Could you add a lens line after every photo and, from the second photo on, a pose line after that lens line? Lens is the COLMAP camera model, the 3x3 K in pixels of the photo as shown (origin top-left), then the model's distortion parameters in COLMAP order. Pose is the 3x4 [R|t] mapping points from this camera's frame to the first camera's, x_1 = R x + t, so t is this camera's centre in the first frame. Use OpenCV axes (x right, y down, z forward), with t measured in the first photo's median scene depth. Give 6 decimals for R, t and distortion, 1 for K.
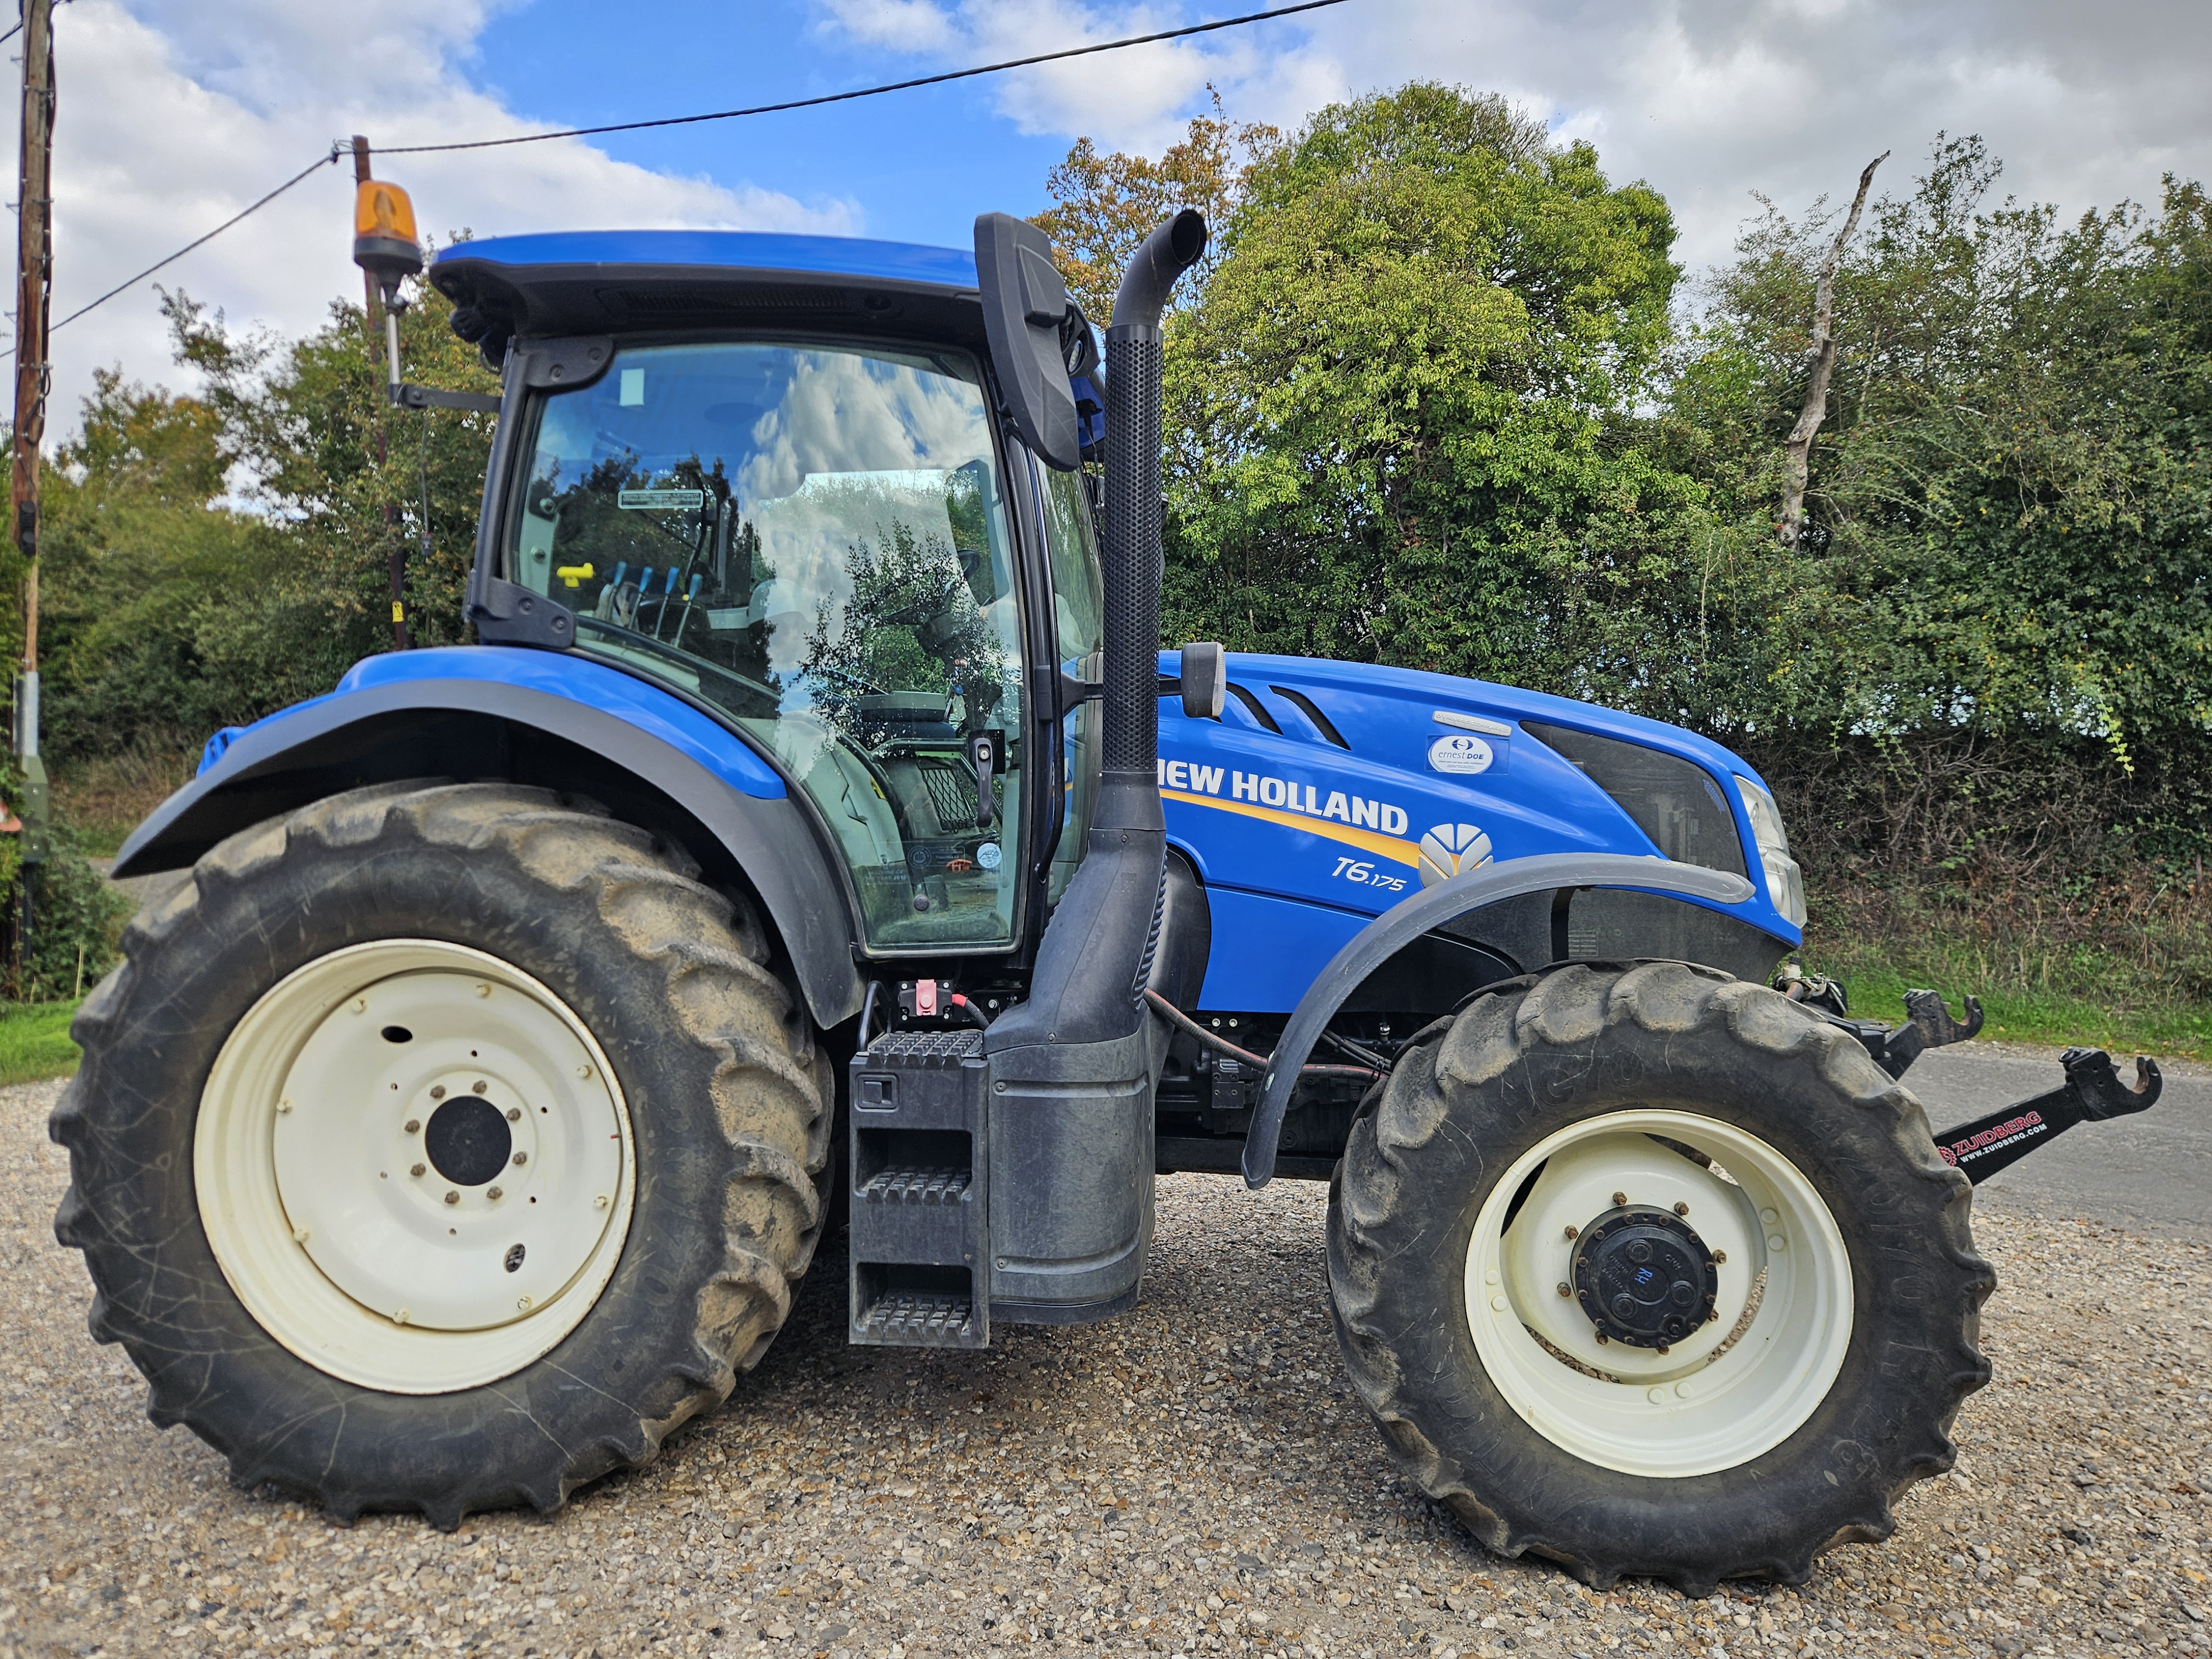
lens RADIAL K [[1453.6, 0, 1106.0], [0, 1453.6, 829.5], [0, 0, 1]] dist [0.003459, 0.003043]
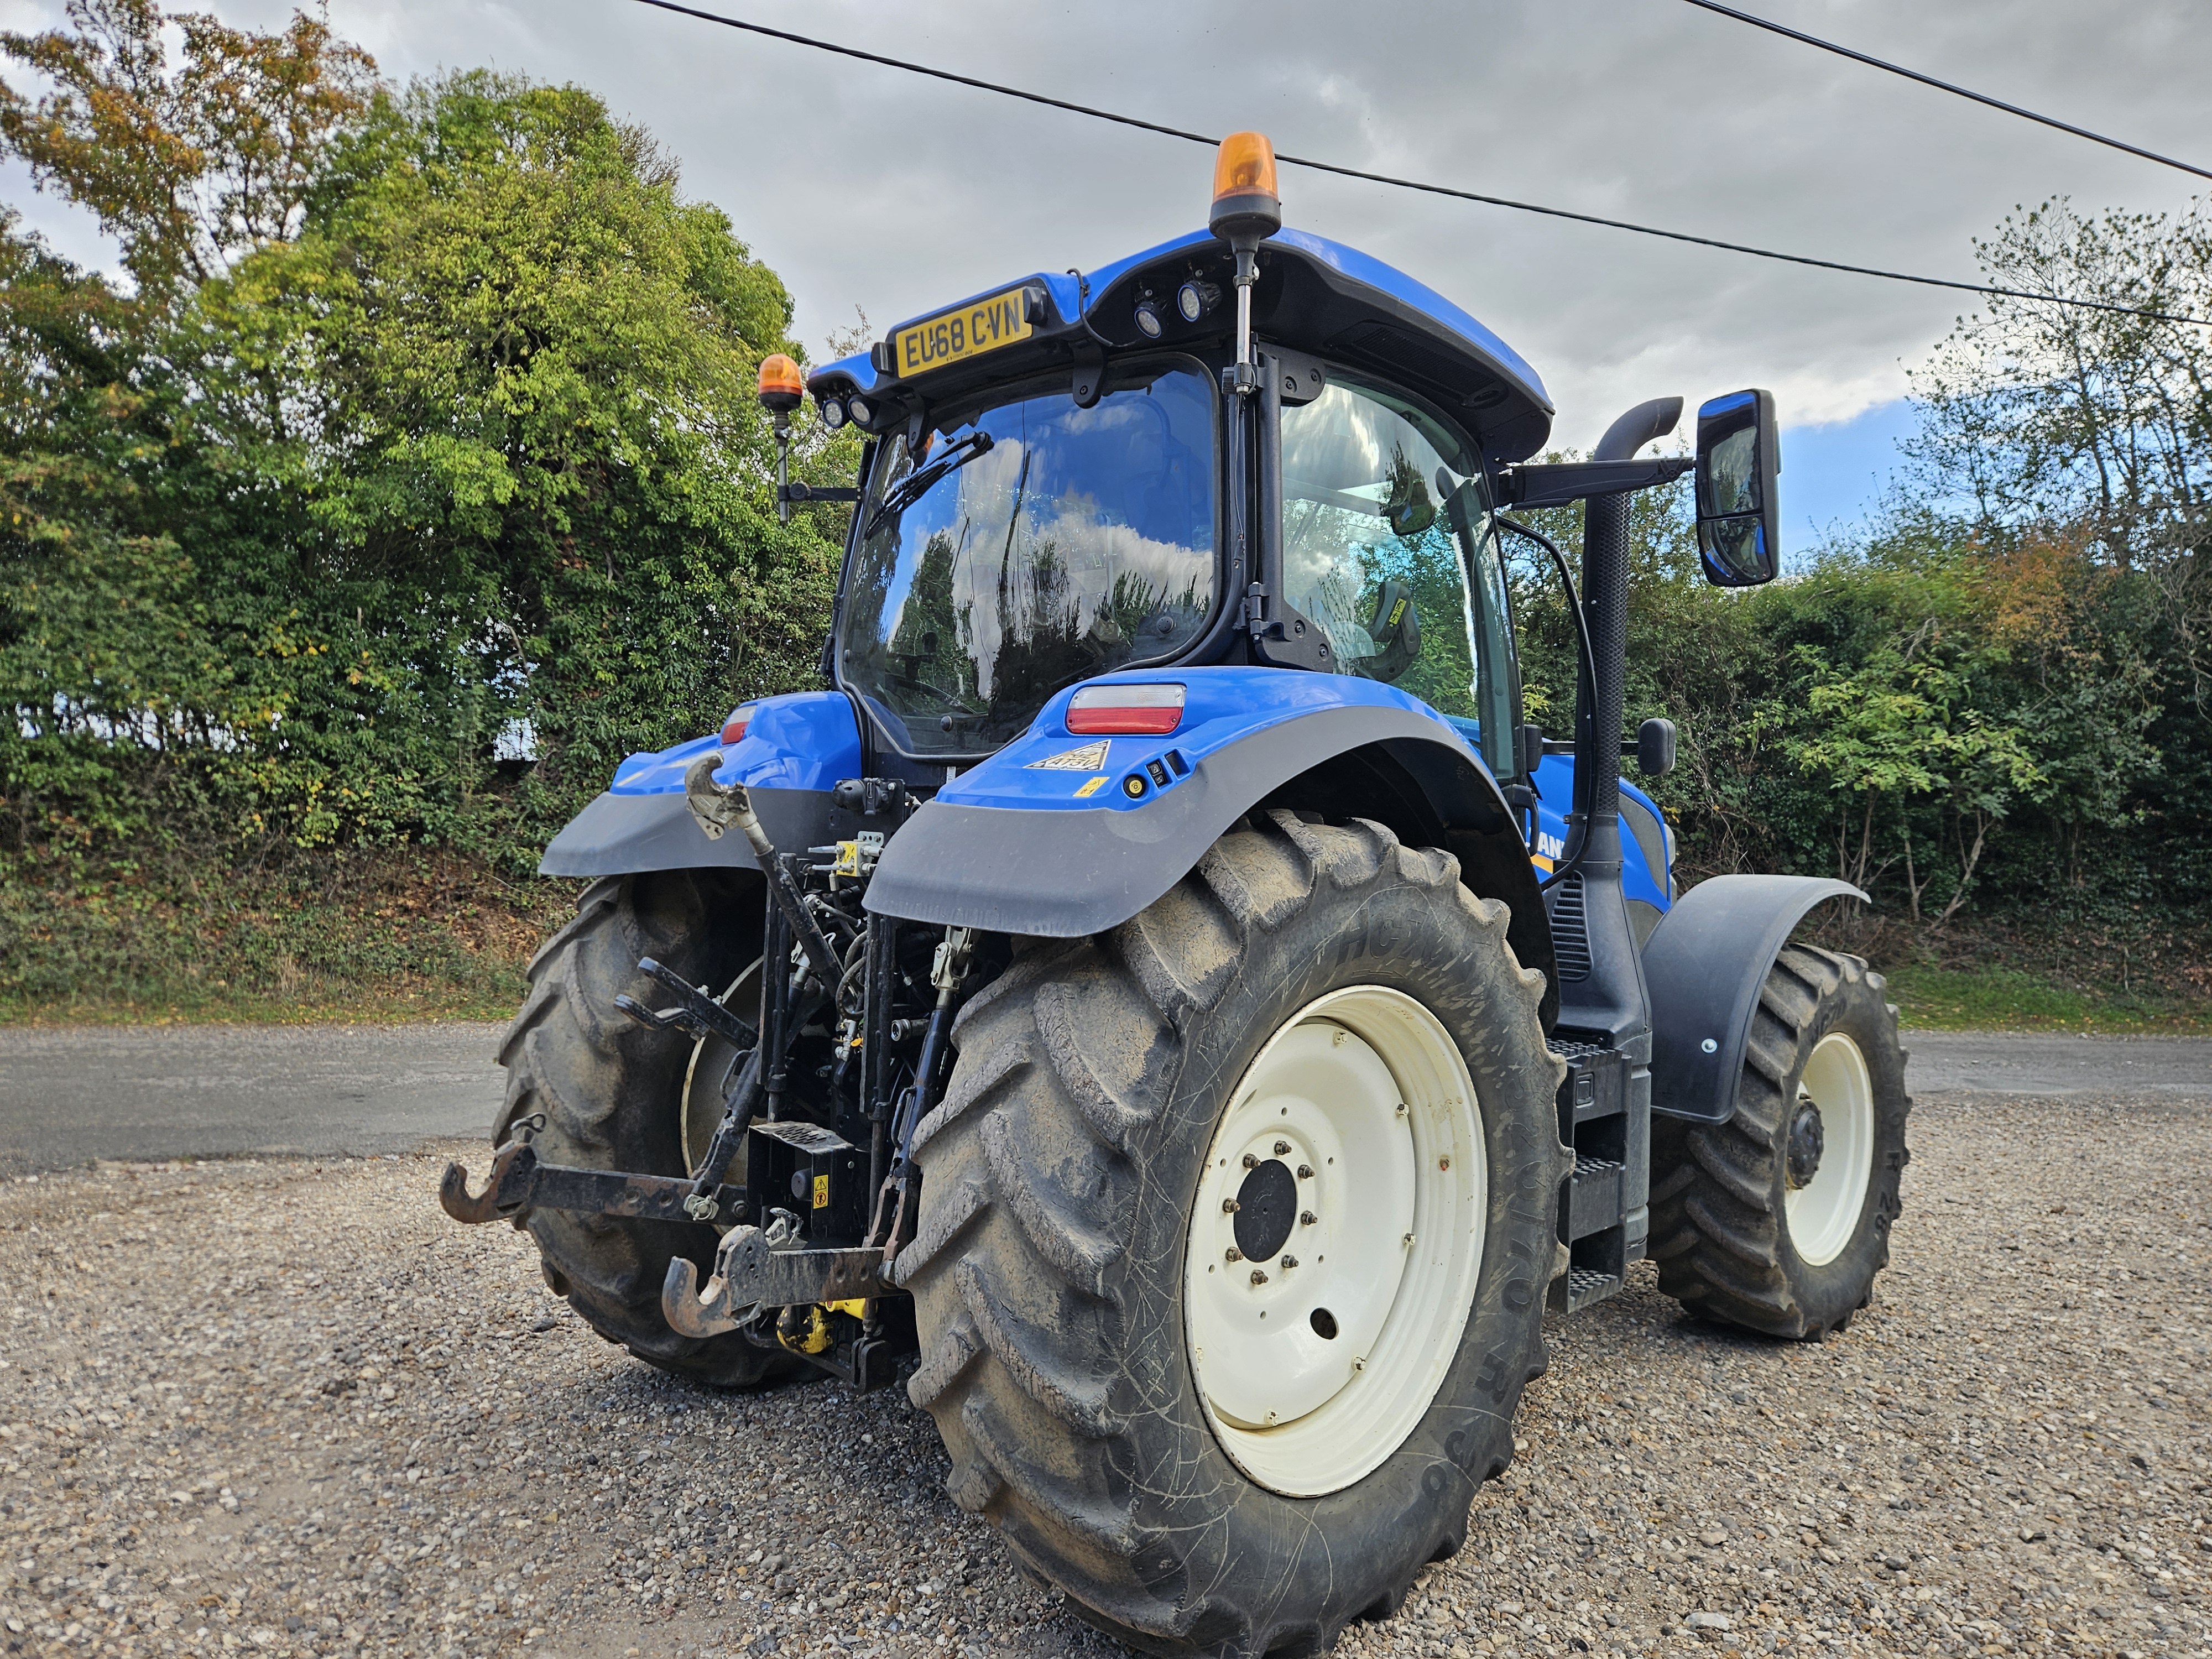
lens RADIAL K [[1453.6, 0, 1106.0], [0, 1453.6, 829.5], [0, 0, 1]] dist [0.003459, 0.003043]
pose [[0.642396, 0.021538, 0.766070, -1.194174], [-0.003471, 0.999677, -0.025195, 0.001222], [-0.766365, 0.013527, 0.642263, 0.492866]]
